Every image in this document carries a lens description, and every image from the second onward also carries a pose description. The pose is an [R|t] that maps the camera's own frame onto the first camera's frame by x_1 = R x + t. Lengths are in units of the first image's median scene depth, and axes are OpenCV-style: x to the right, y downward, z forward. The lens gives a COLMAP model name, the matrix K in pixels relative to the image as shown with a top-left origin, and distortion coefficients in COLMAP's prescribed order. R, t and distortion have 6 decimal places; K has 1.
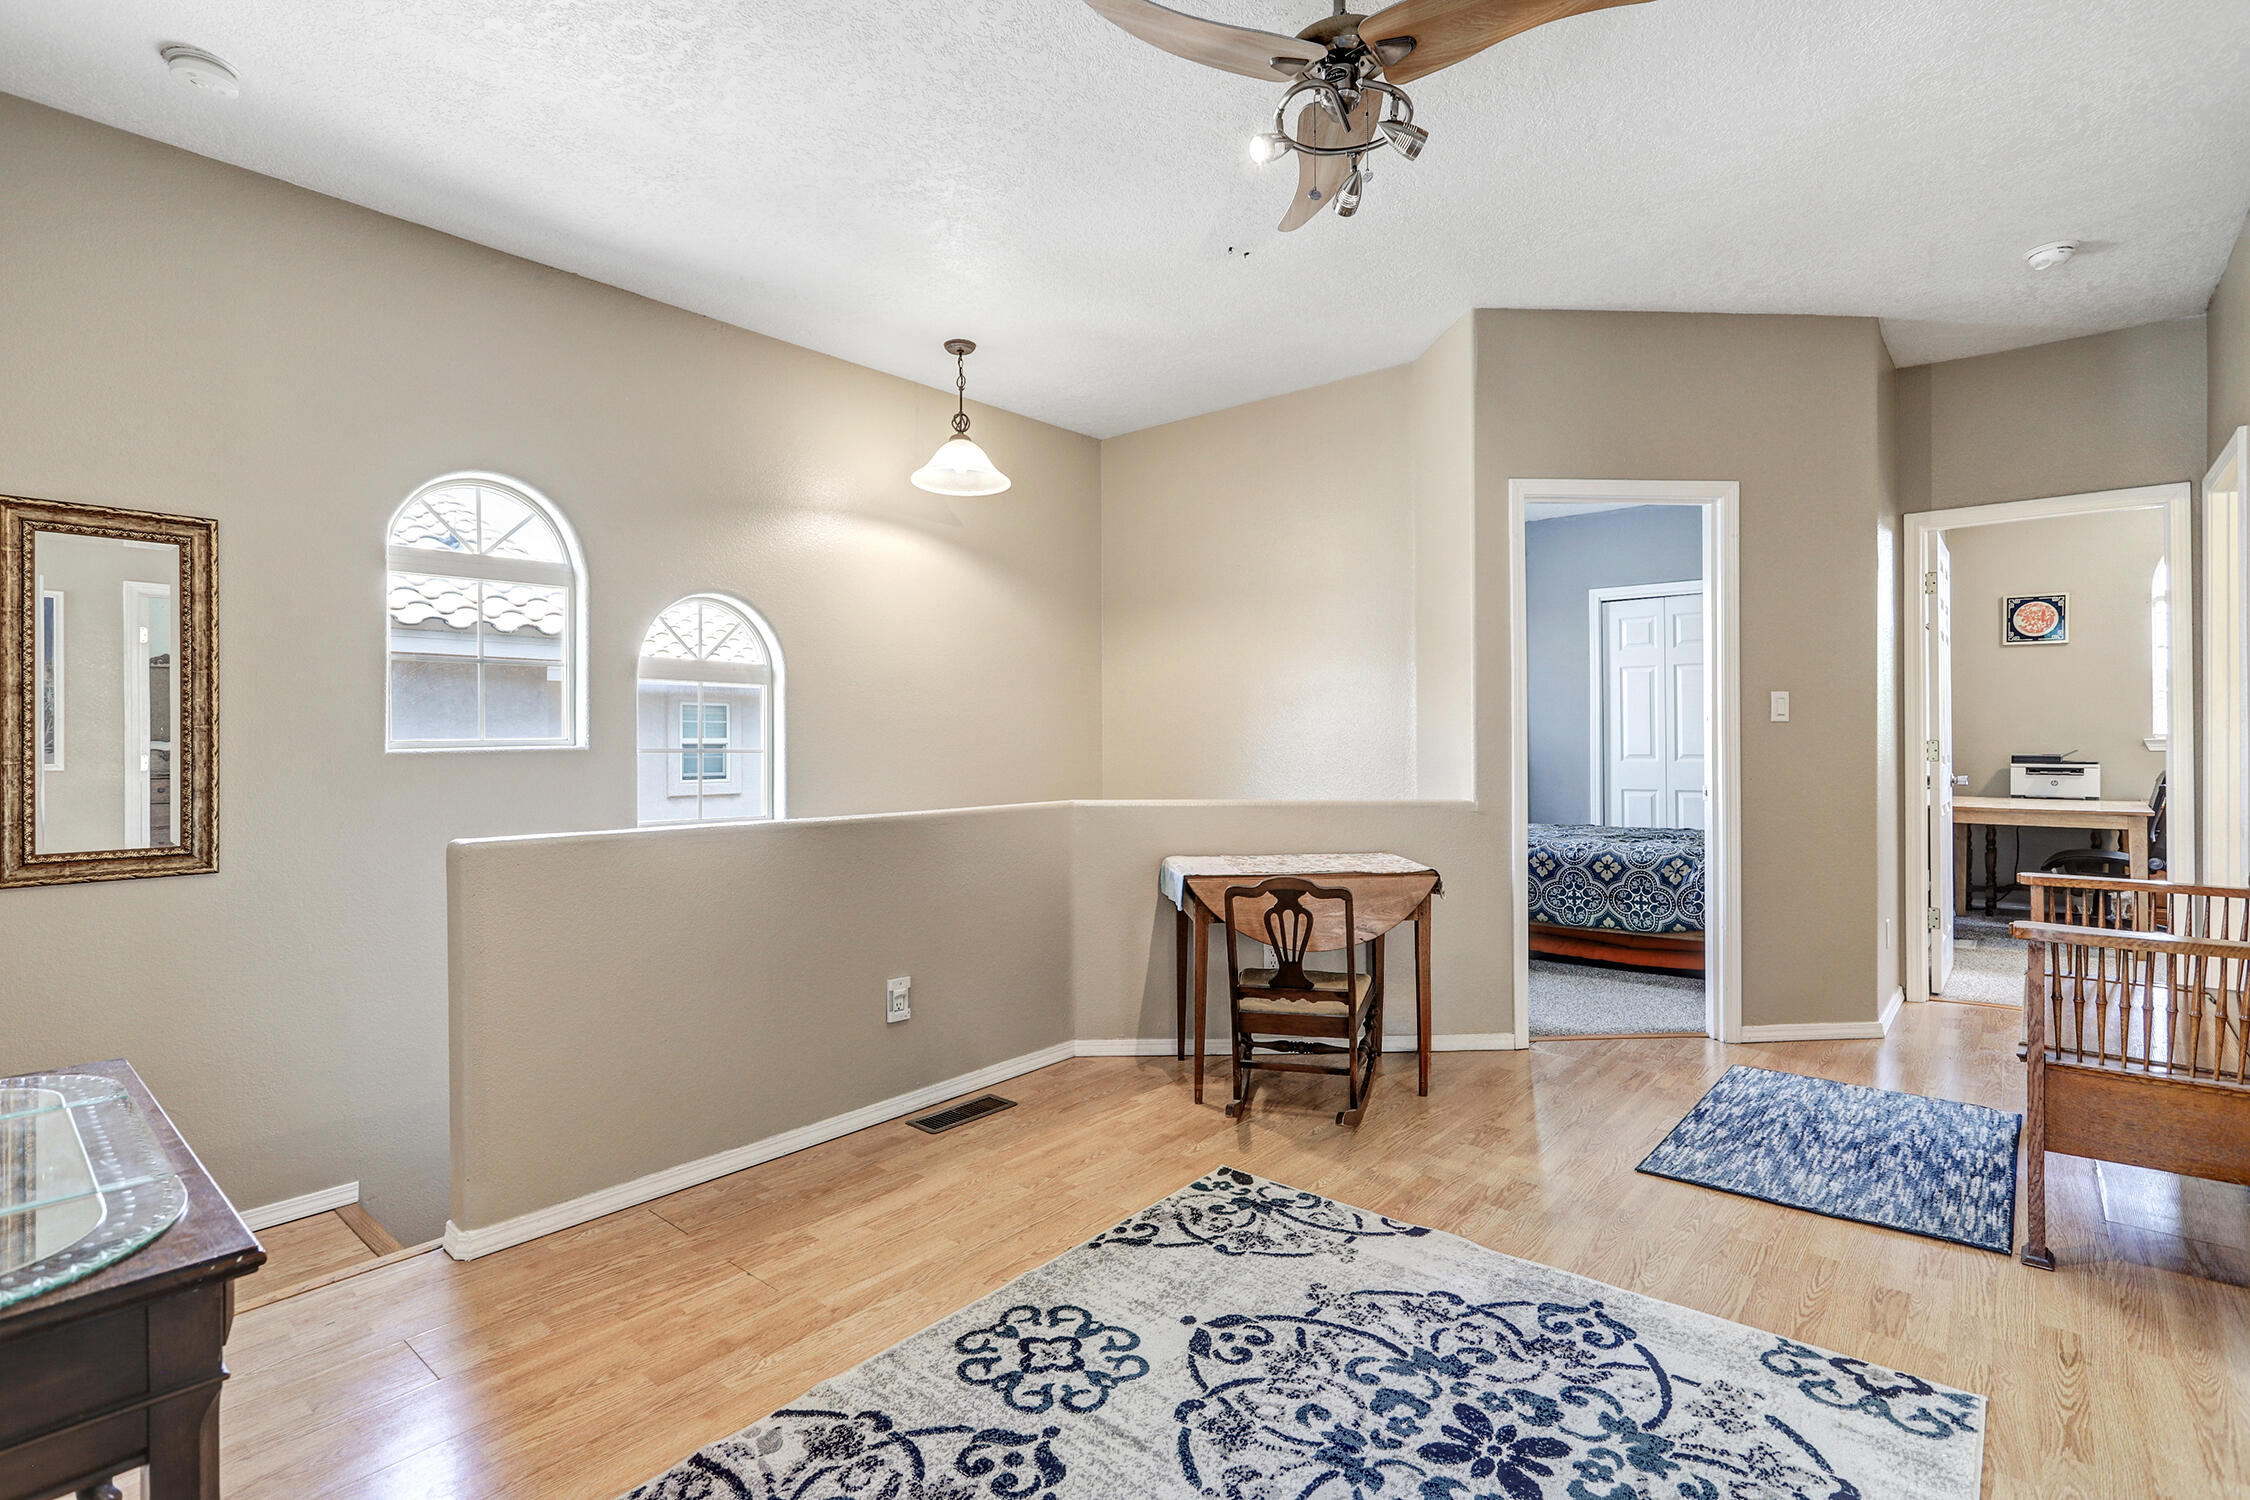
lens RADIAL K [[1069.3, 0, 1118.8], [0, 1069.3, 747.0], [0, 0, 1]] dist [-0.004284, 0.002470]
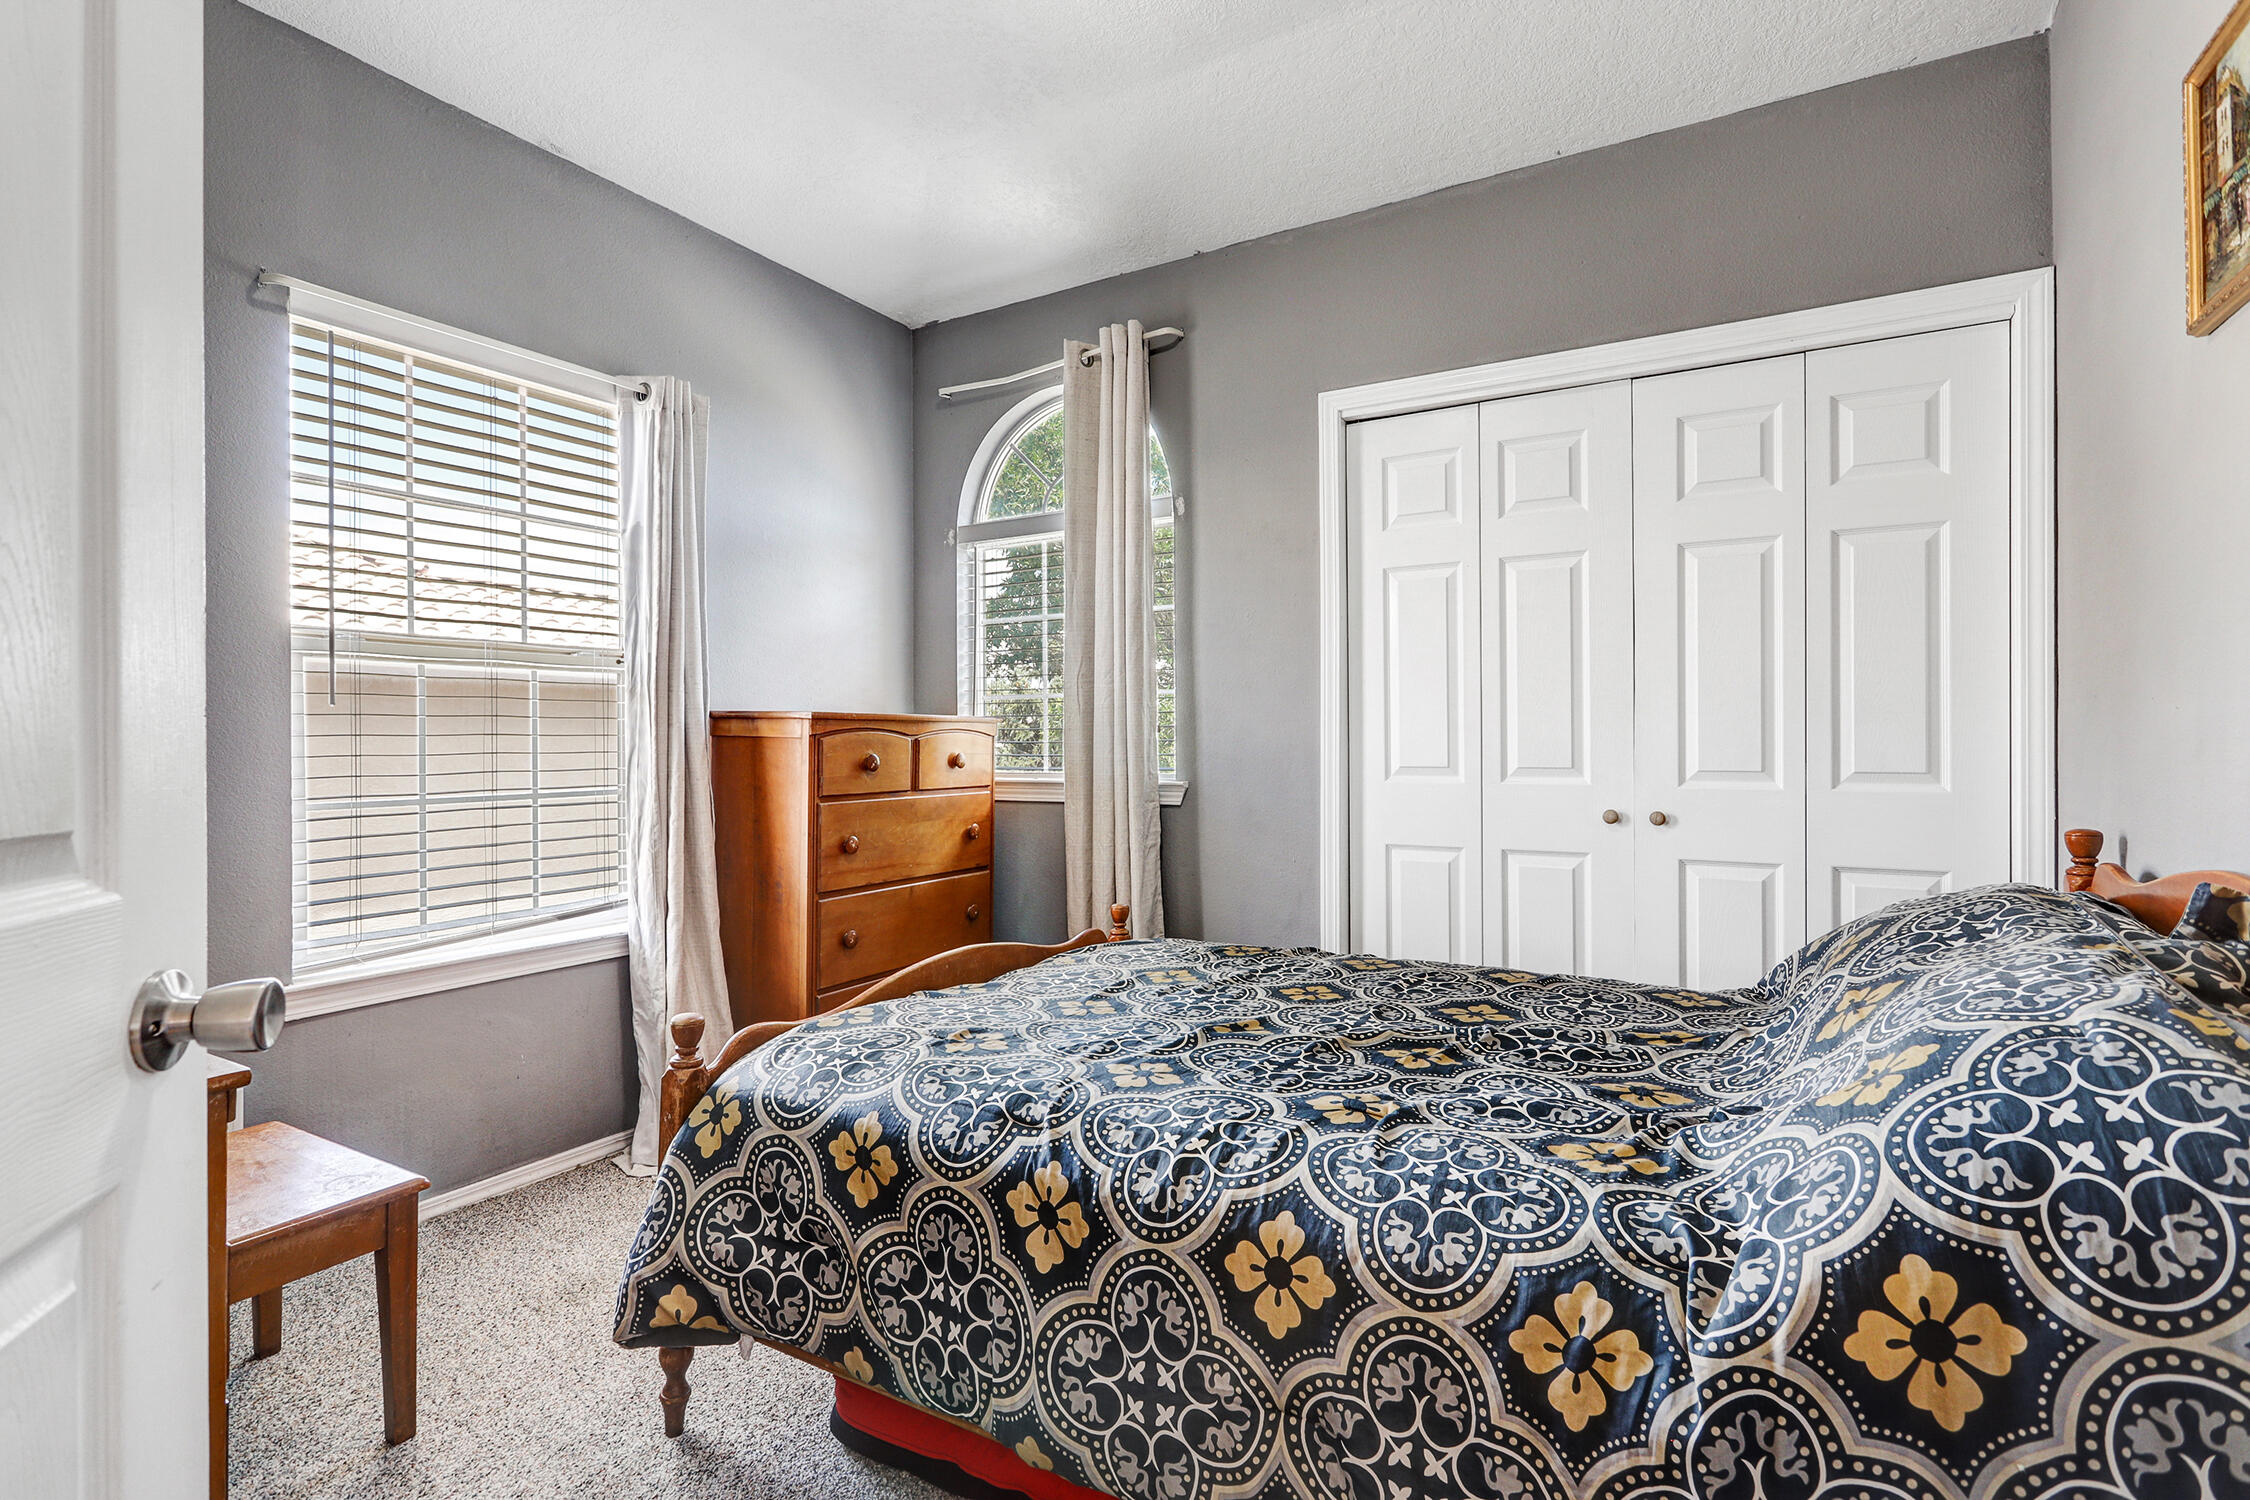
lens RADIAL K [[1069.3, 0, 1123.6], [0, 1069.3, 745.2], [0, 0, 1]] dist [-0.004284, 0.002470]
pose [[0.985008, 0.004080, 0.172462, 0.384030], [-0.003036, 0.999975, -0.006318, 0.001710], [-0.172483, 0.005700, 0.984996, 0.779946]]
